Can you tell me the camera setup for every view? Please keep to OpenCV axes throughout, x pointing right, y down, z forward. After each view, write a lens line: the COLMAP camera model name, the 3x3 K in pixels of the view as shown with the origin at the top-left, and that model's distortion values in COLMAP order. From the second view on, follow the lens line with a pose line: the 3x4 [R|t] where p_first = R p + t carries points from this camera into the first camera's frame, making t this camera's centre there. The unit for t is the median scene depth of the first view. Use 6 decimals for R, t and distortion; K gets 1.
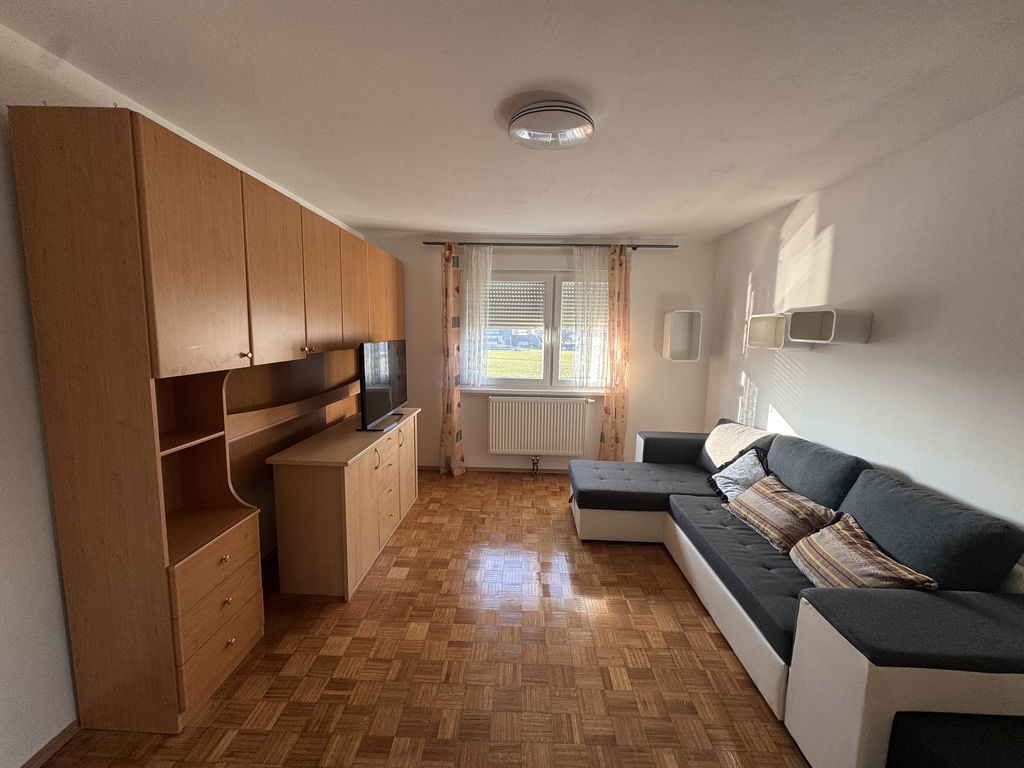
lens RADIAL K [[414.4, 0, 512.0], [0, 414.4, 384.0], [0, 0, 1]] dist [-0.000249, -0.000019]
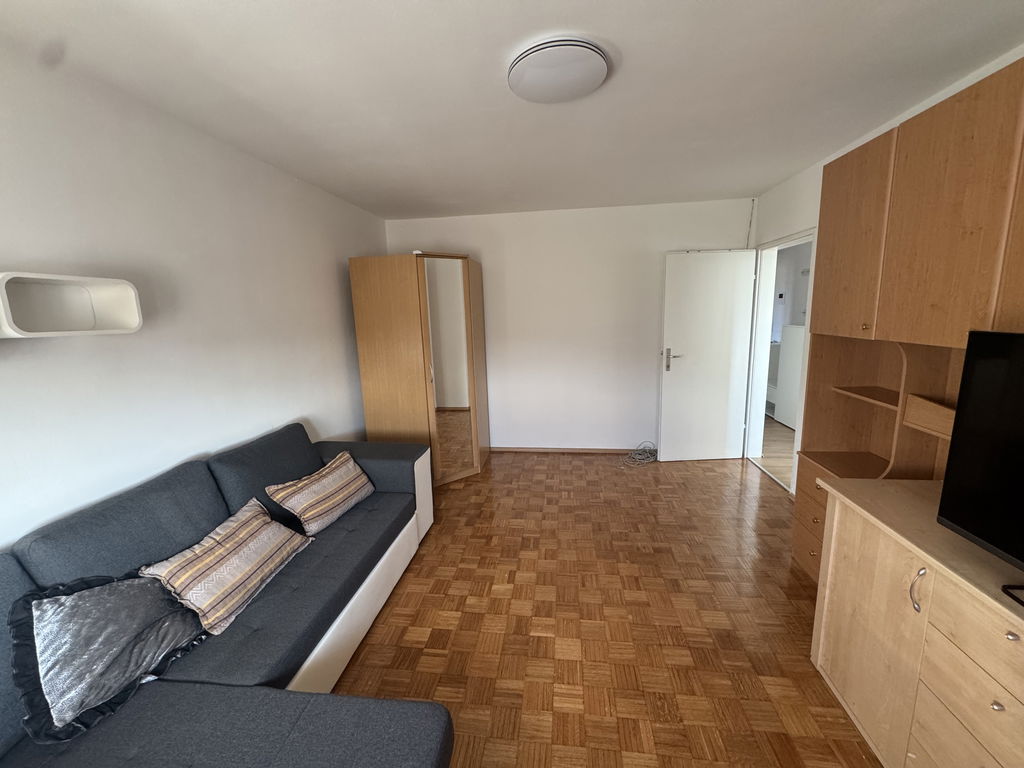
lens RADIAL K [[414.4, 0, 512.0], [0, 414.4, 384.0], [0, 0, 1]] dist [-0.000249, -0.000019]
pose [[-0.995112, -0.001073, 0.098751, 0.097481], [0.028732, 0.953540, 0.299894, -0.255966], [-0.094485, 0.301265, -0.948848, 2.021414]]
